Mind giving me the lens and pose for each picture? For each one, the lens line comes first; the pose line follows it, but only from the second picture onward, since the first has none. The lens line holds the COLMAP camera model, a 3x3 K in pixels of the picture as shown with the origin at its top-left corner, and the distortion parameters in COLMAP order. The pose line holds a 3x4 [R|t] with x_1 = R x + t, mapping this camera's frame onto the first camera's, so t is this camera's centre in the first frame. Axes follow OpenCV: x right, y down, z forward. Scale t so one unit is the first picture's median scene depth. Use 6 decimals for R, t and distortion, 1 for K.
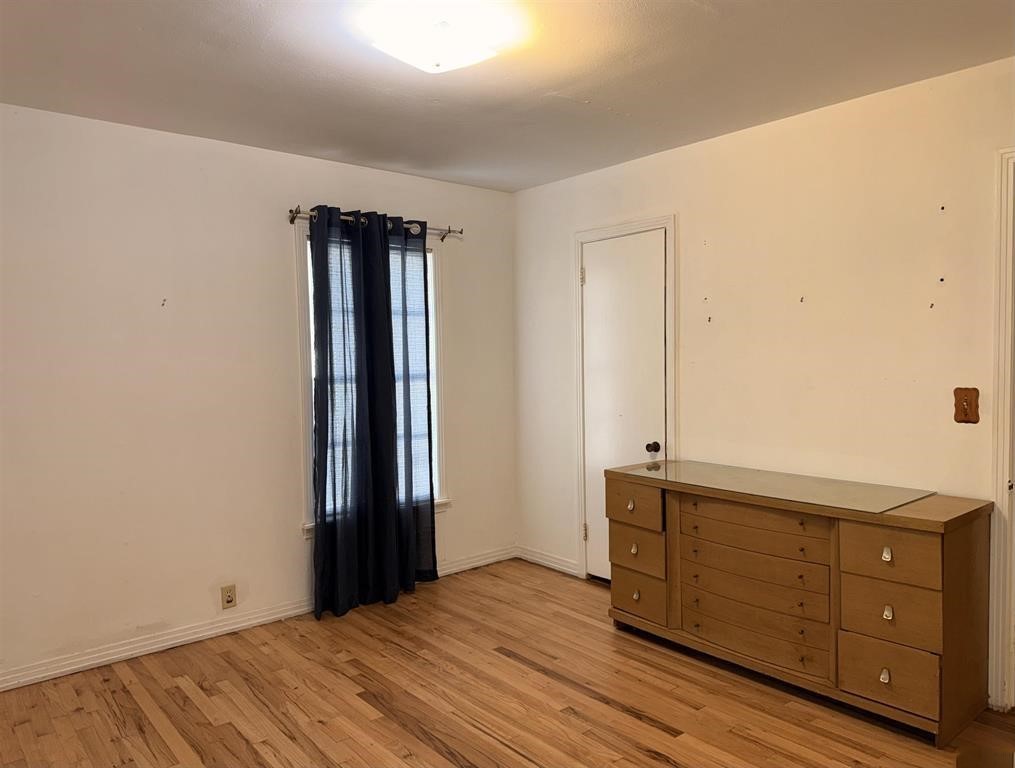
lens RADIAL K [[741.5, 0, 507.5], [0, 741.5, 384.0], [0, 0, 1]] dist [0.004666, 0.000277]
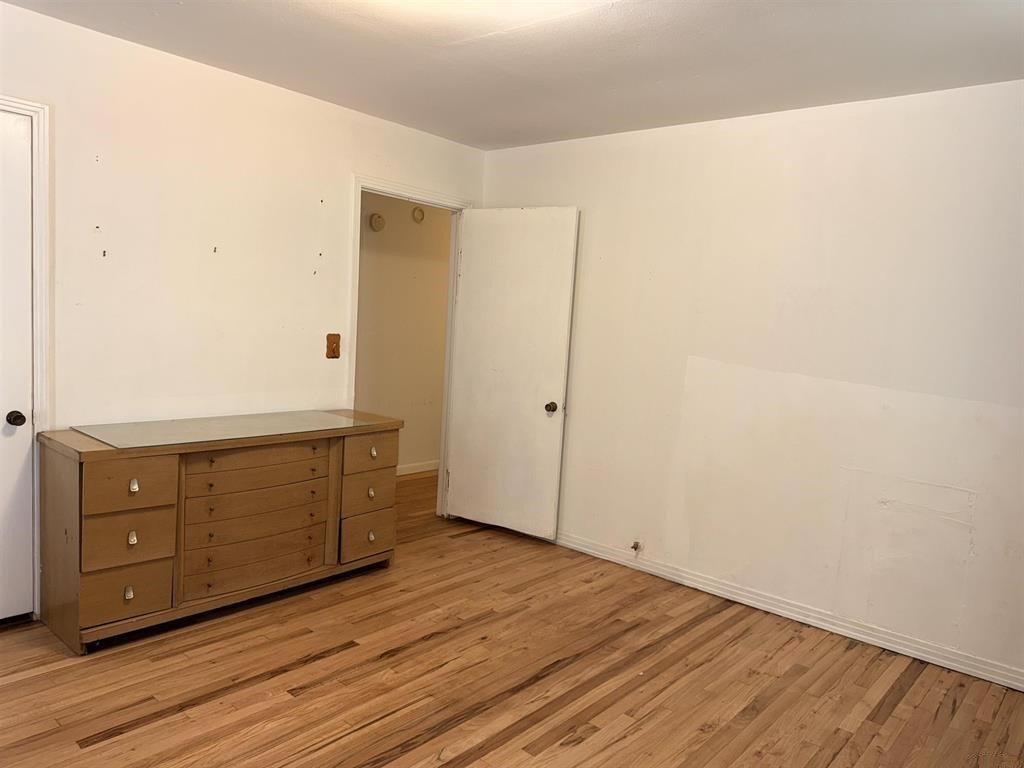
lens RADIAL K [[727.5, 0, 512.0], [0, 727.5, 384.0], [0, 0, 1]] dist [0.003385, -0.006138]
pose [[-0.157002, -0.090236, 0.983467, -0.788624], [-0.008665, 0.995905, 0.089994, -0.026510], [-0.987560, 0.005607, -0.157141, 0.839579]]
